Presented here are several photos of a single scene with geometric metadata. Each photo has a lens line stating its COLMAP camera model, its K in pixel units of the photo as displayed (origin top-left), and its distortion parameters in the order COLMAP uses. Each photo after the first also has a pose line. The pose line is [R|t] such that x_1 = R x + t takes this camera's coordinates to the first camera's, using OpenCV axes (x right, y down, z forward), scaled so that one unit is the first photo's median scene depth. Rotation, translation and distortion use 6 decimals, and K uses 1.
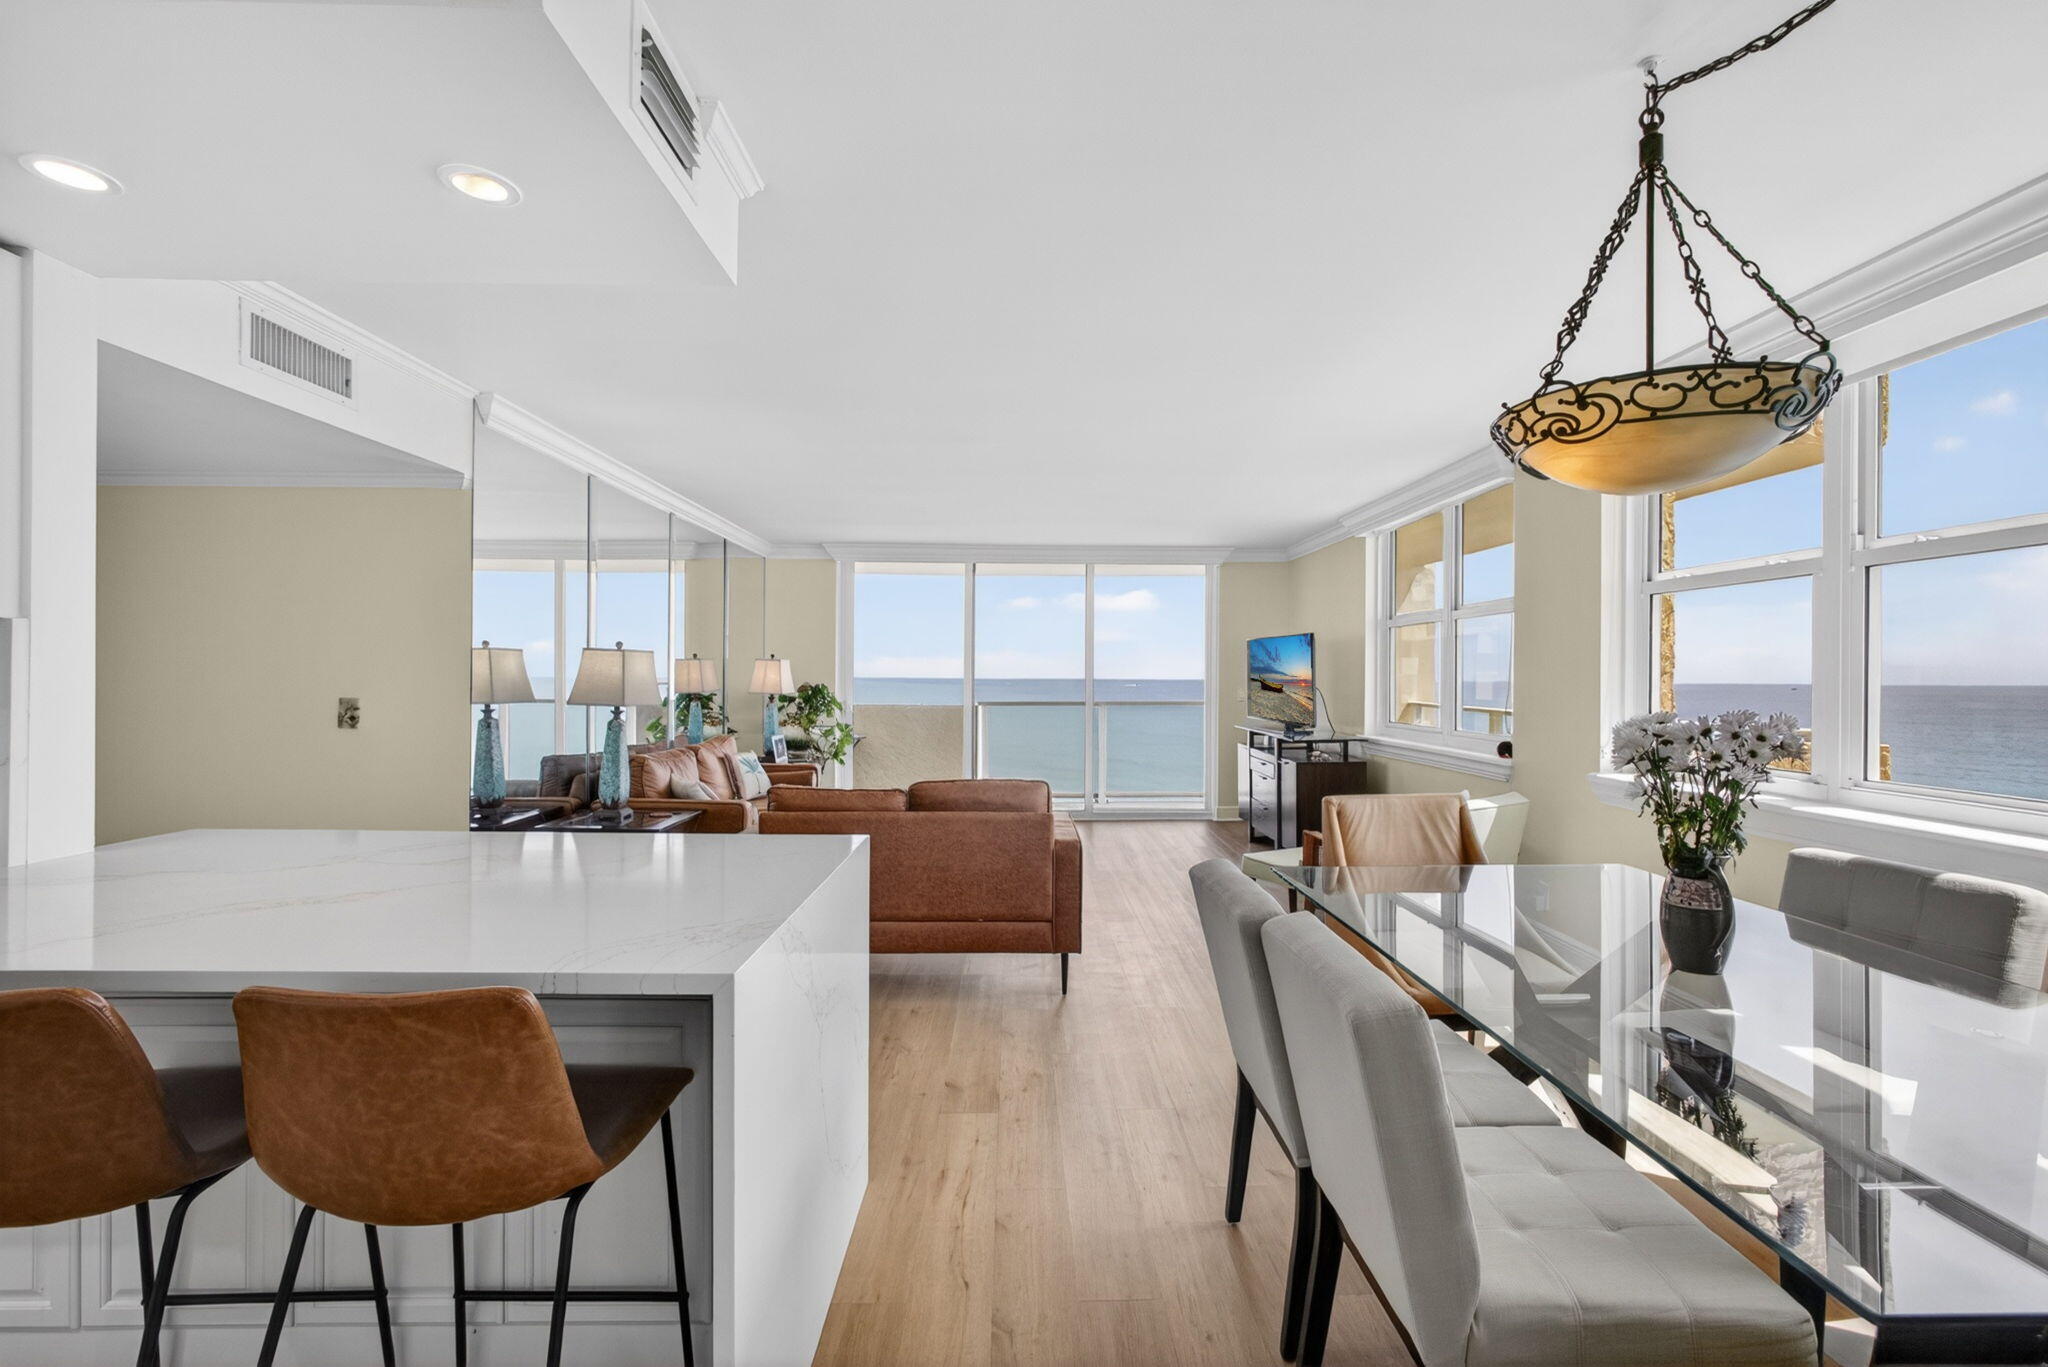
lens RADIAL K [[864.0, 0, 1049.6], [0, 864.0, 681.8], [0, 0, 1]] dist [-0.014339, 0.003820]
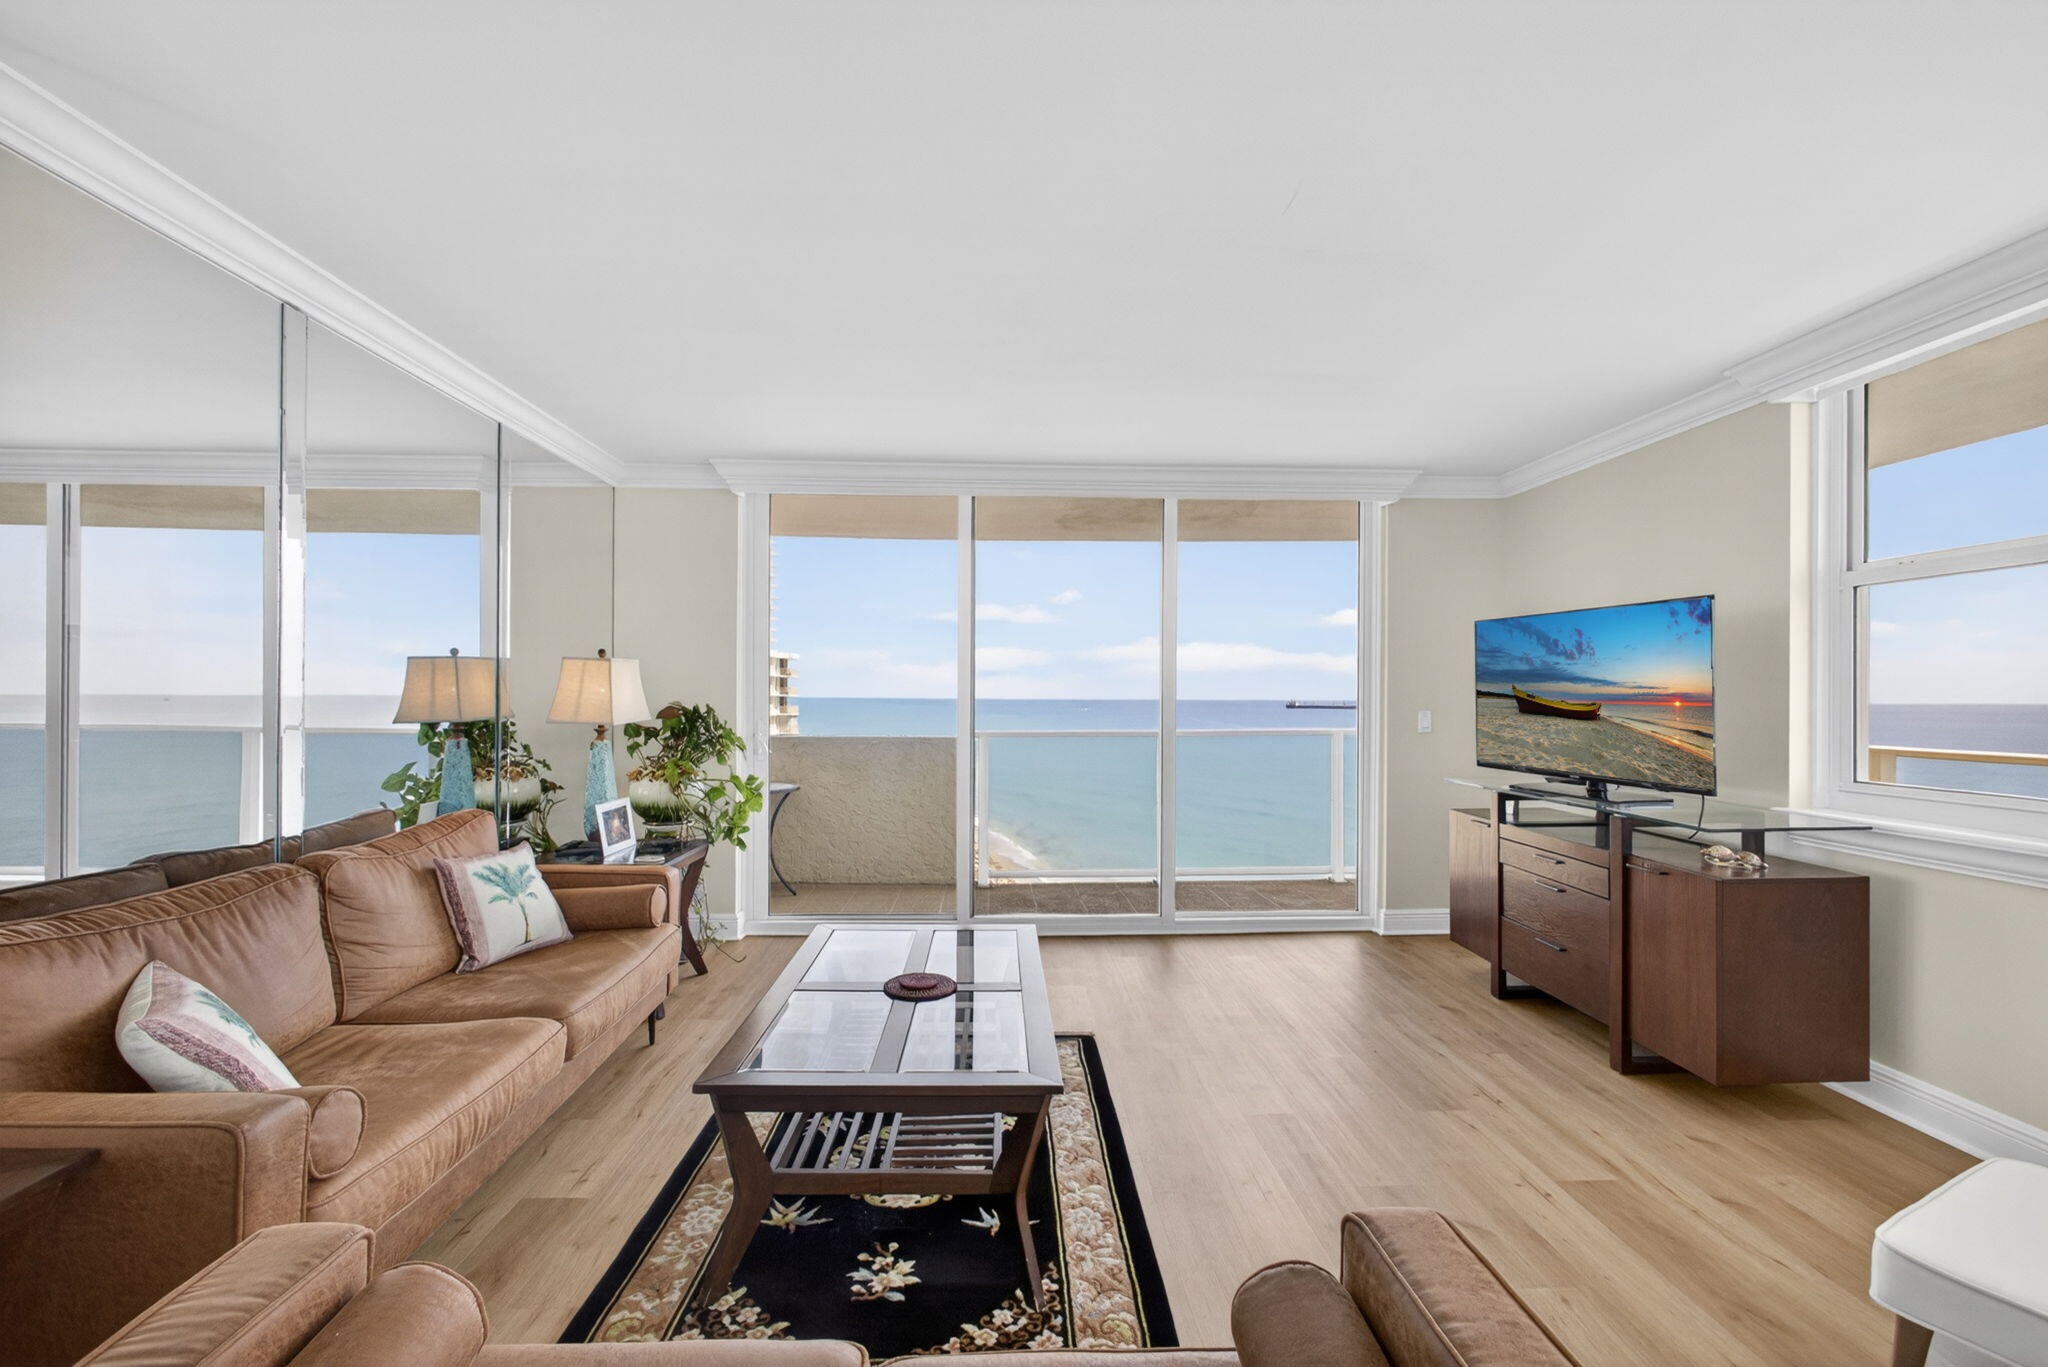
lens RADIAL K [[864.0, 0, 1027.3], [0, 864.0, 699.7], [0, 0, 1]] dist [-0.014339, 0.003820]
pose [[0.999980, -0.001253, 0.006146, -0.114243], [0.001277, 0.999992, -0.003898, 0.003008], [-0.006141, 0.003906, 0.999974, 0.854887]]
